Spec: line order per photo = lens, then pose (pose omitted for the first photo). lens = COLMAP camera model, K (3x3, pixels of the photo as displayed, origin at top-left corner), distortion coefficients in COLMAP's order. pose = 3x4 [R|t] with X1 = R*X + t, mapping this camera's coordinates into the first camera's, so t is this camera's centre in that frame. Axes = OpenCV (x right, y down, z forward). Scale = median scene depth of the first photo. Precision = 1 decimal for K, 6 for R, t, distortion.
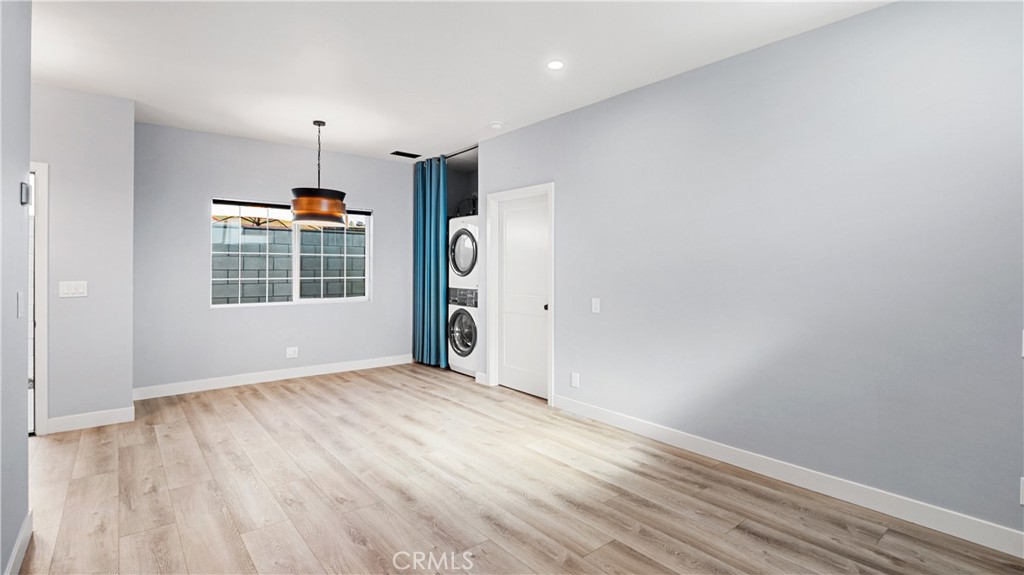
lens RADIAL K [[473.6, 0, 523.8], [0, 473.6, 271.2], [0, 0, 1]] dist [-0.002820, -0.000845]
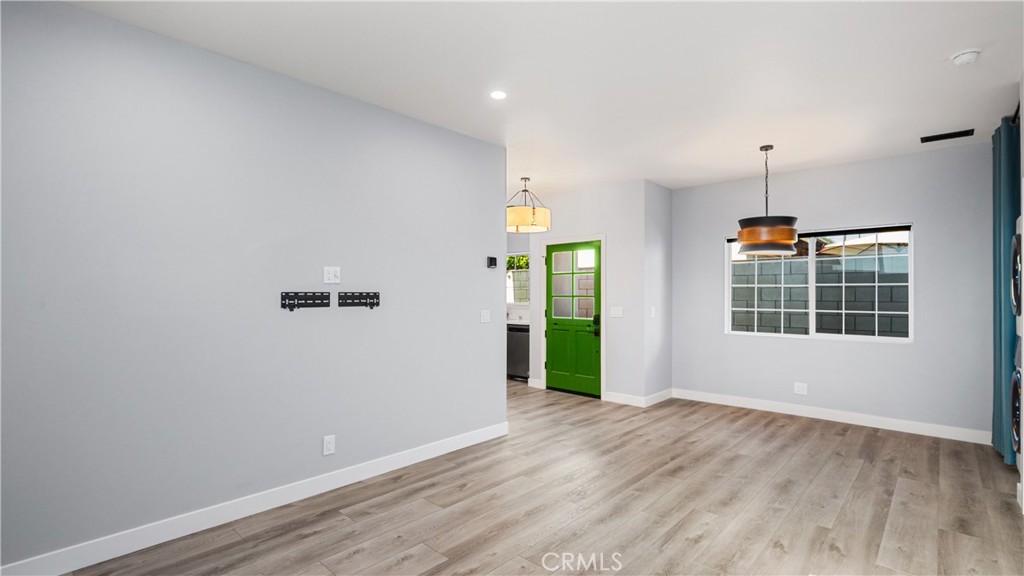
lens RADIAL K [[473.6, 0, 531.7], [0, 473.6, 290.2], [0, 0, 1]] dist [-0.002820, -0.000845]
pose [[0.150912, -0.014829, -0.988436, 0.470952], [-0.011915, 0.999788, -0.016819, -0.003166], [0.988475, 0.014315, 0.150703, 0.417226]]
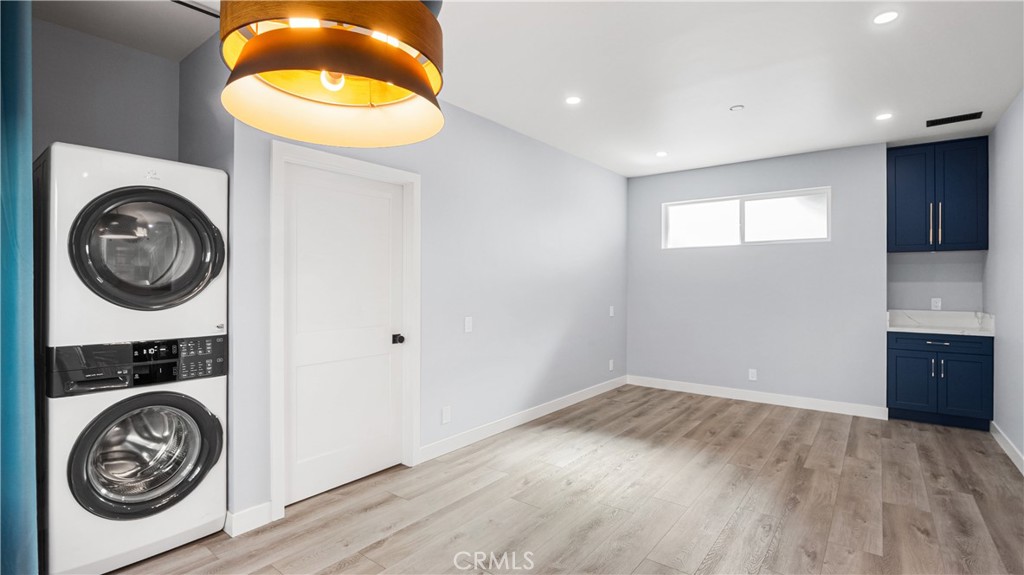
lens RADIAL K [[473.6, 0, 512.0], [0, 473.6, 283.6], [0, 0, 1]] dist [-0.002820, -0.000845]
pose [[-0.196562, -0.009225, 0.980448, -0.747869], [0.002419, 0.999948, 0.009894, -0.017595], [-0.980488, 0.004317, -0.196530, 1.033486]]
